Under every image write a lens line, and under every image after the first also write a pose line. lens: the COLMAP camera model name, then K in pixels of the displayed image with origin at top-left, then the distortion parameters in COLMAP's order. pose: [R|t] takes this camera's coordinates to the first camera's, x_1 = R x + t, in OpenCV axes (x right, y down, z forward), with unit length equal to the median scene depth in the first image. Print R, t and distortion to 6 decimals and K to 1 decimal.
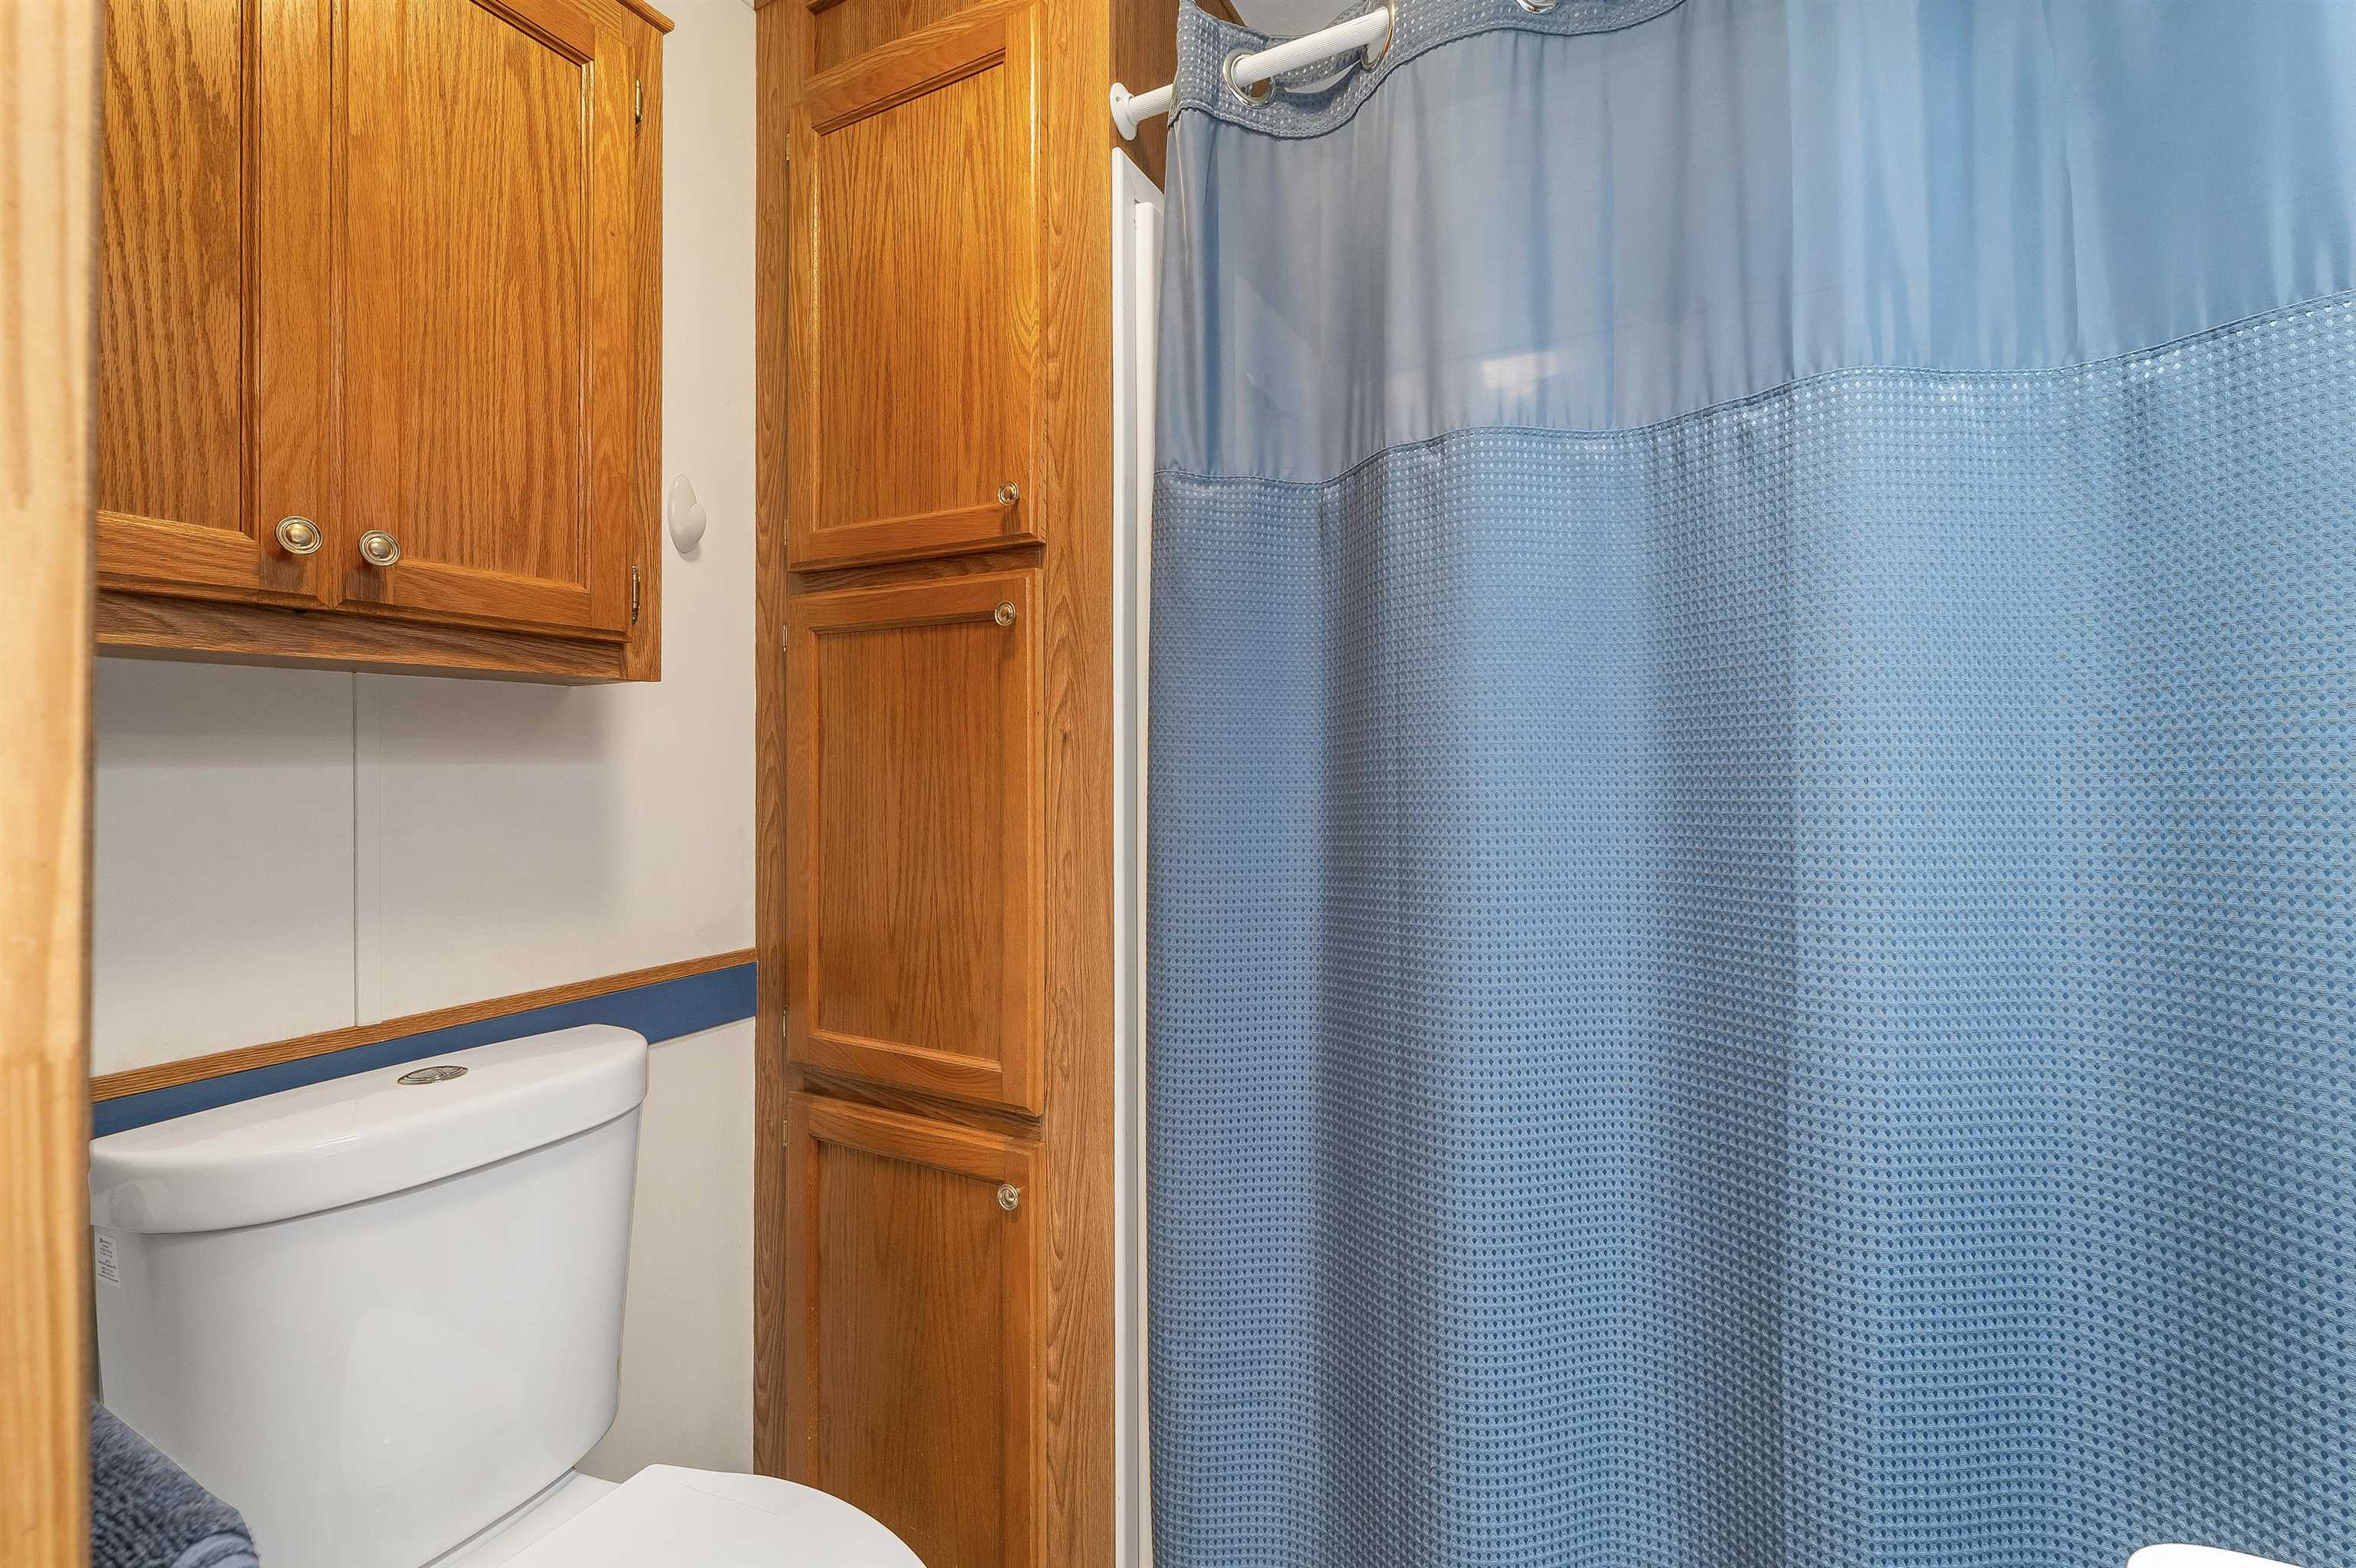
lens RADIAL K [[967.5, 0, 1173.6], [0, 967.5, 764.9], [0, 0, 1]] dist [-0.000632, 0.000482]
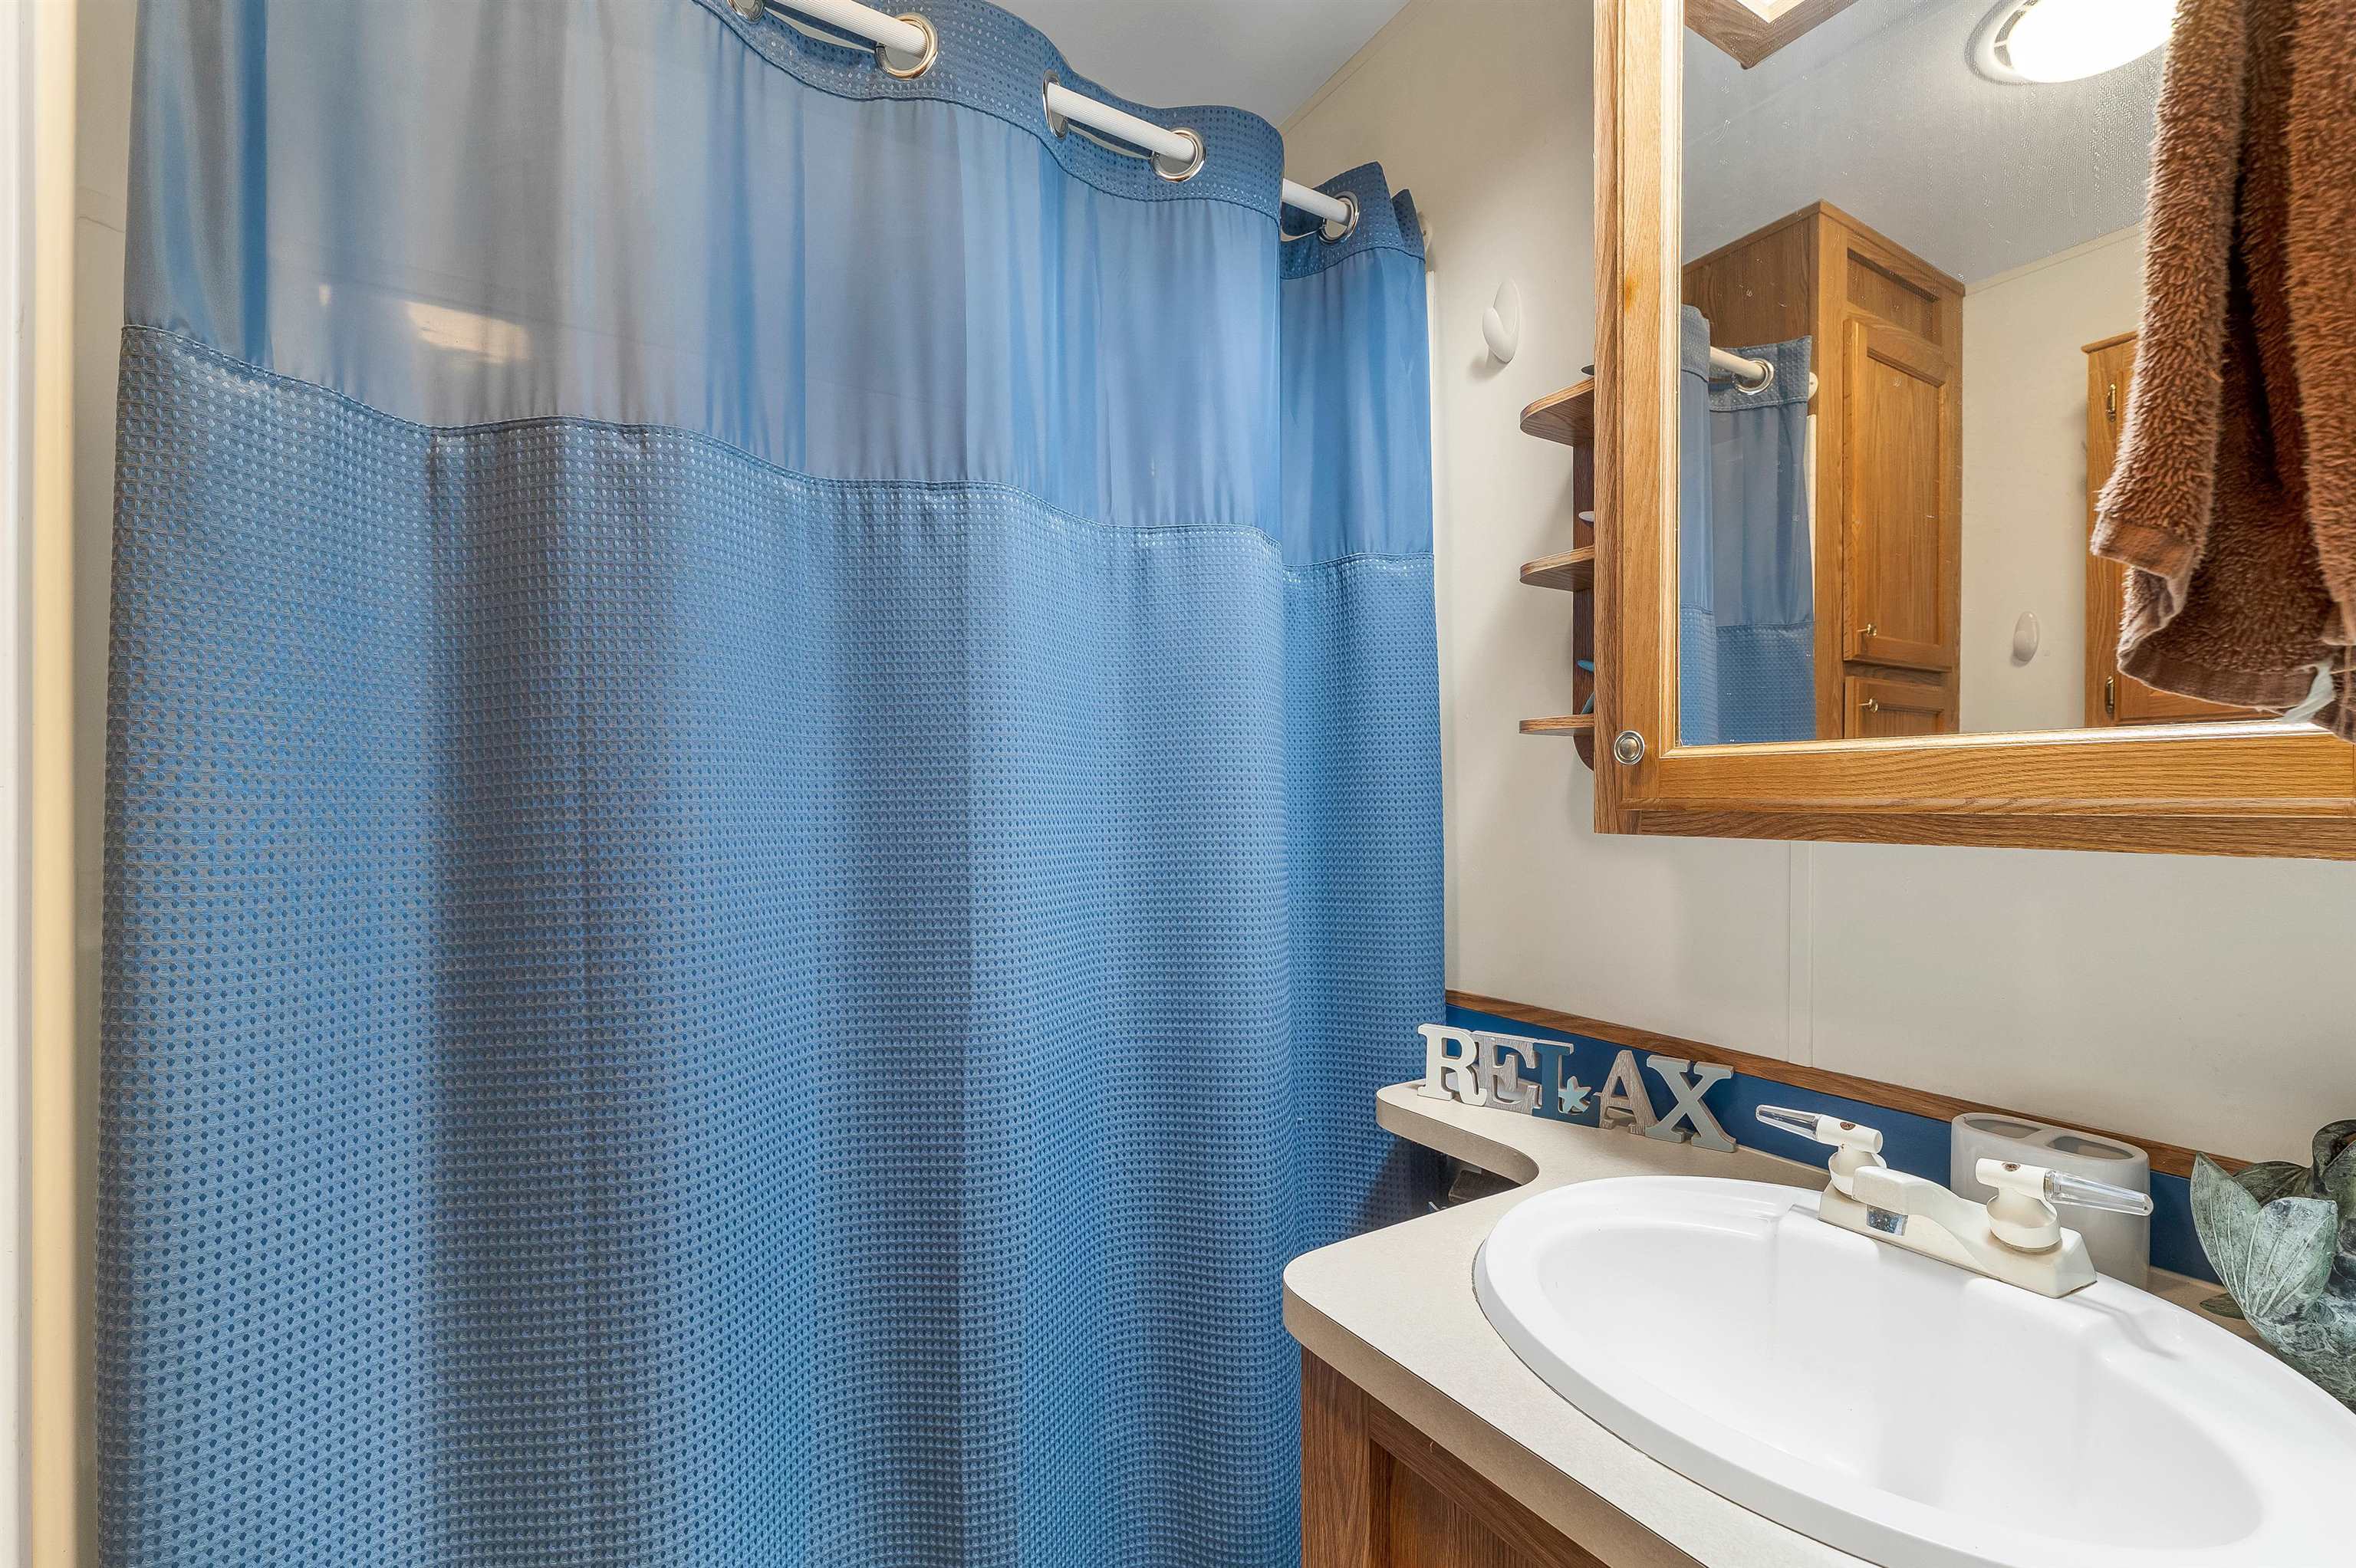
lens RADIAL K [[967.5, 0, 1168.3], [0, 967.5, 803.9], [0, 0, 1]] dist [-0.000632, 0.000482]
pose [[0.535021, -0.003880, 0.844830, -0.211633], [-0.001970, 0.999981, 0.005840, -0.003056], [-0.844837, -0.004789, 0.535003, 0.125765]]
